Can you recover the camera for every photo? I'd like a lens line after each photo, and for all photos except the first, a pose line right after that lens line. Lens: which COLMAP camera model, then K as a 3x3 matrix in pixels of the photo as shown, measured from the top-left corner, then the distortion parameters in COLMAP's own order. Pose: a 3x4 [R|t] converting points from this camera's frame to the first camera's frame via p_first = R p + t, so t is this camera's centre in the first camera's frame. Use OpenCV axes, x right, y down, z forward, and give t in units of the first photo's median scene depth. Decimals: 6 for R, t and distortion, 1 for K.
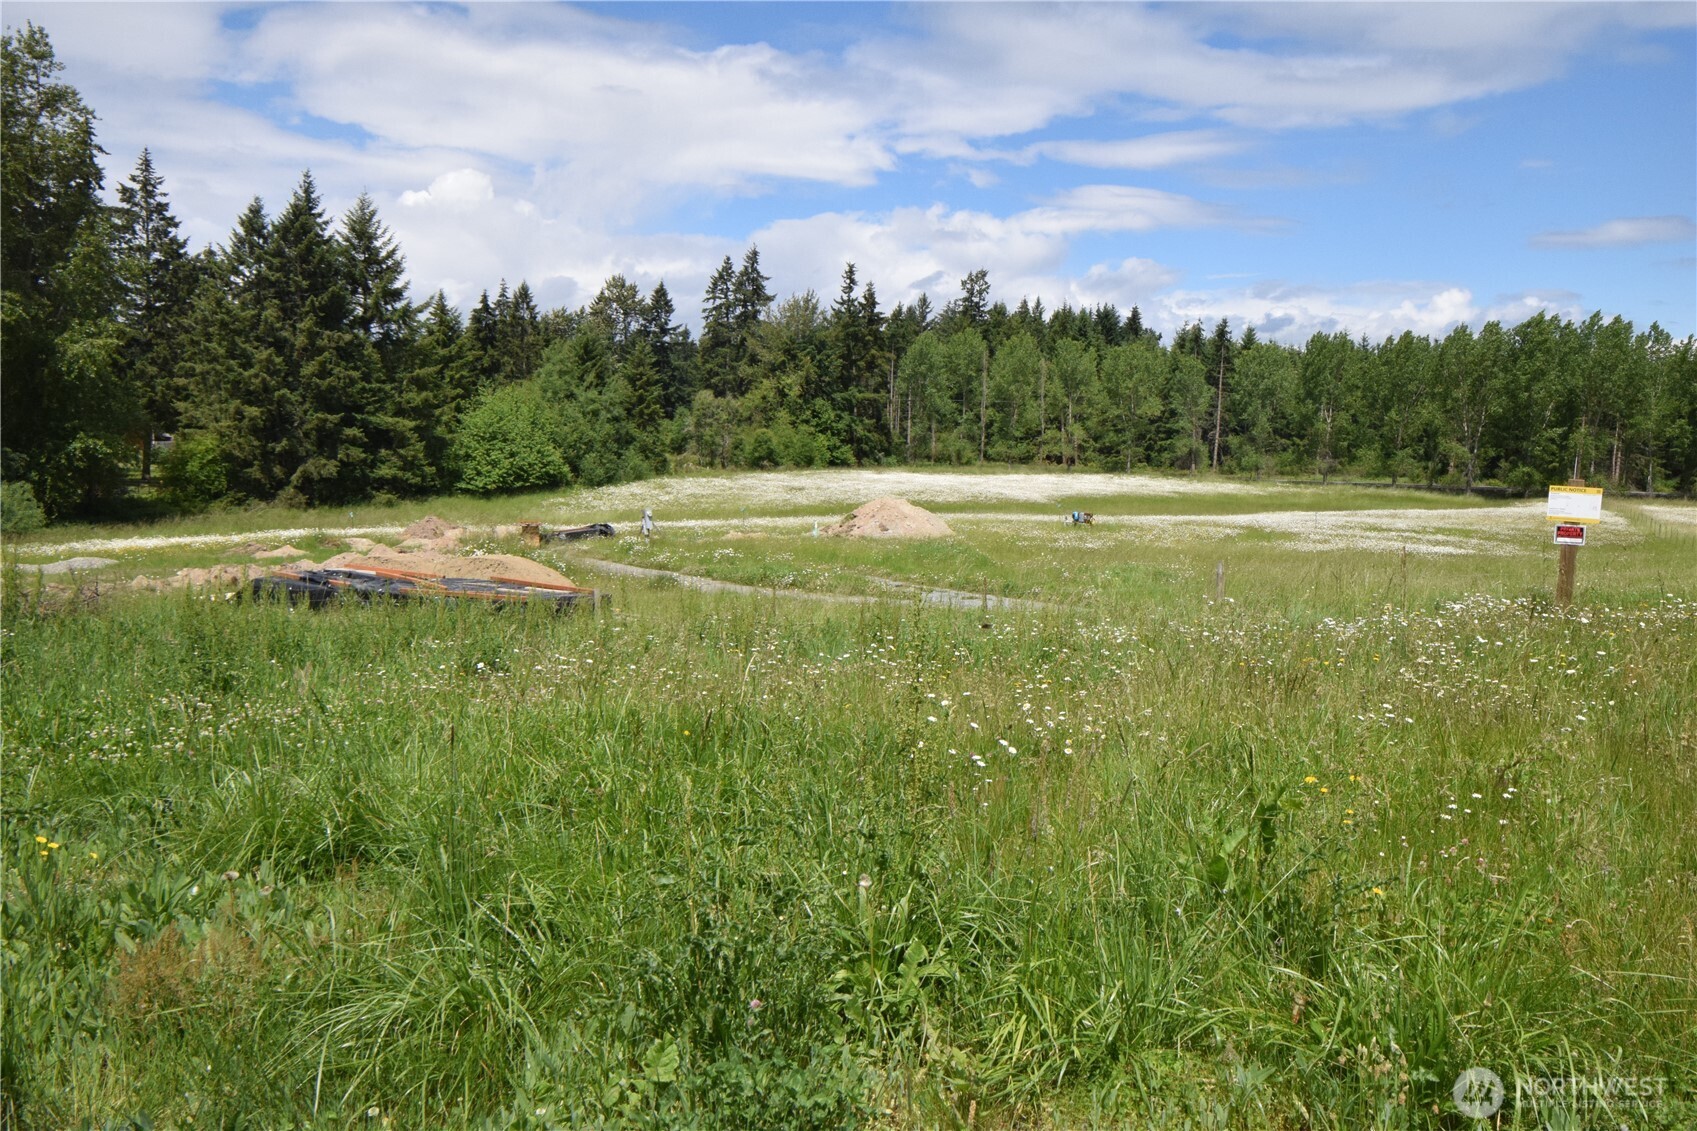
lens RADIAL K [[1431.1, 0, 877.4], [0, 1431.1, 510.9], [0, 0, 1]] dist [0.028919, -0.003182]
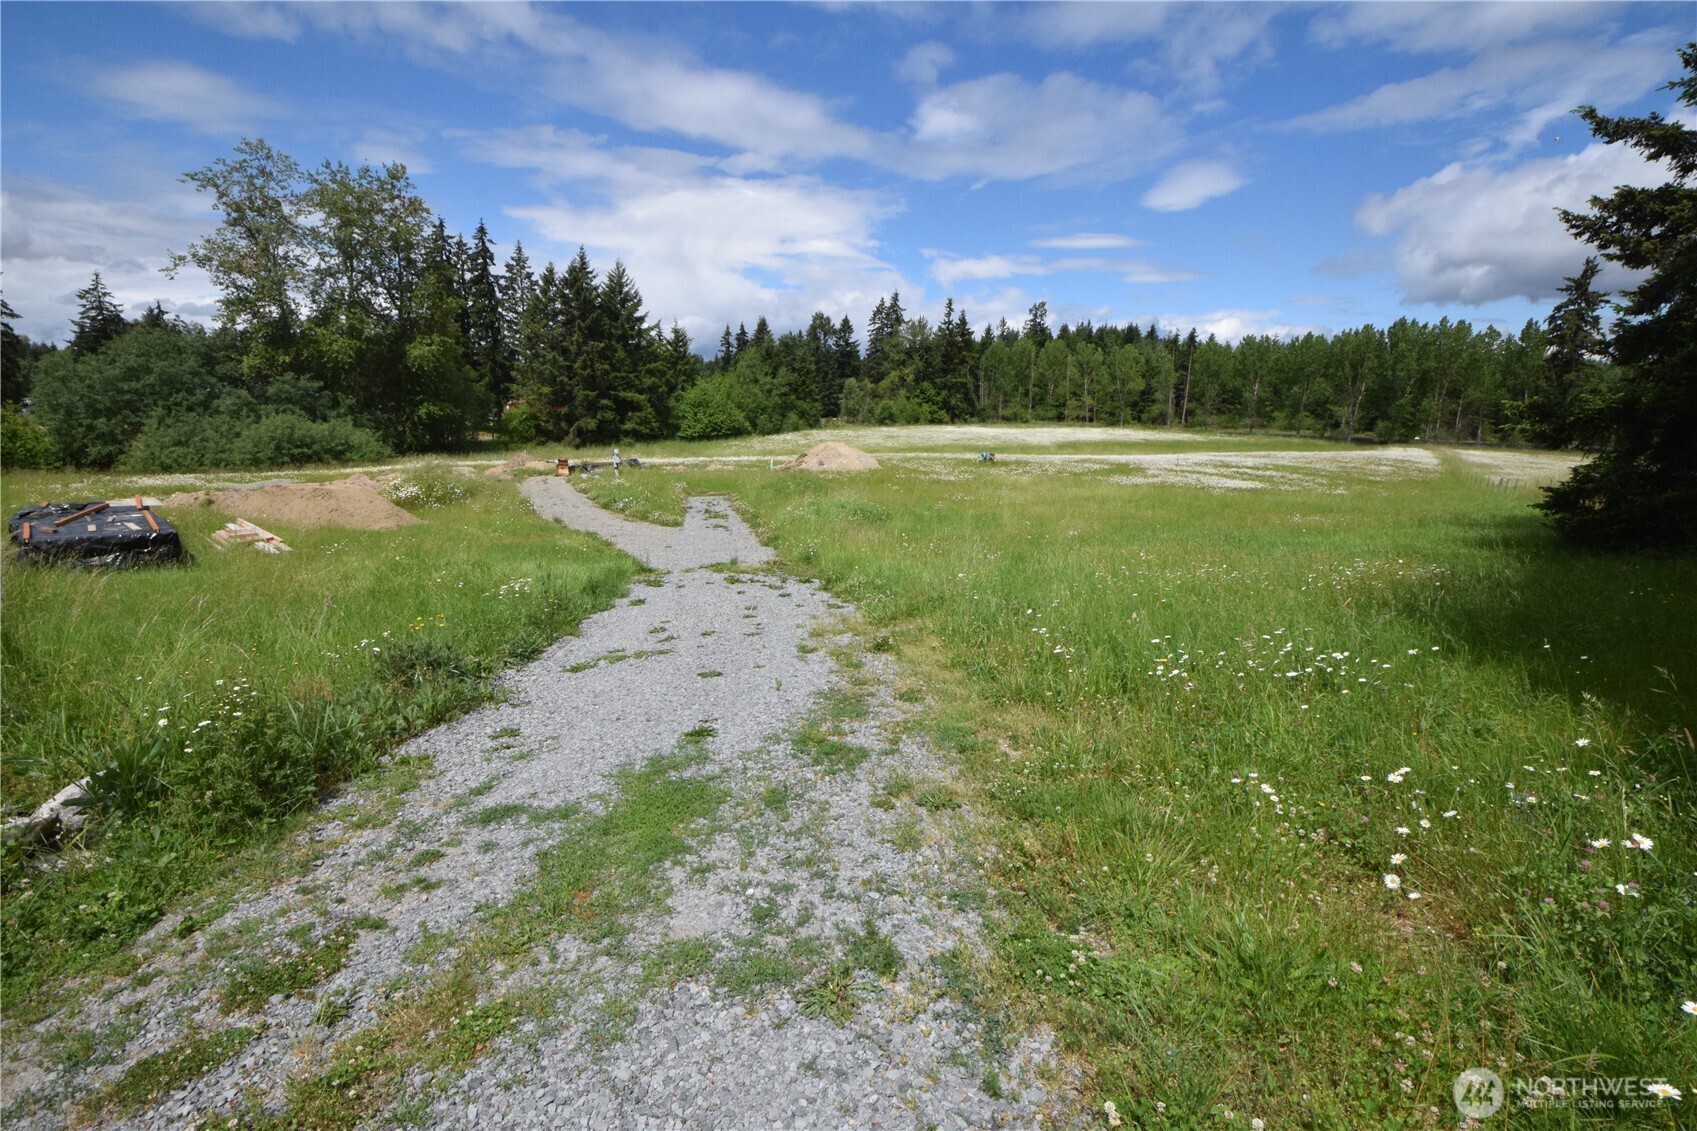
lens RADIAL K [[780.7, 0, 848.9], [0, 780.7, 530.5], [0, 0, 1]] dist [0.018510, -0.037147]
pose [[0.977849, 0.027657, -0.207477, 0.100437], [-0.006107, 0.994579, 0.103800, -0.001291], [0.209223, -0.100233, 0.972717, 0.129462]]
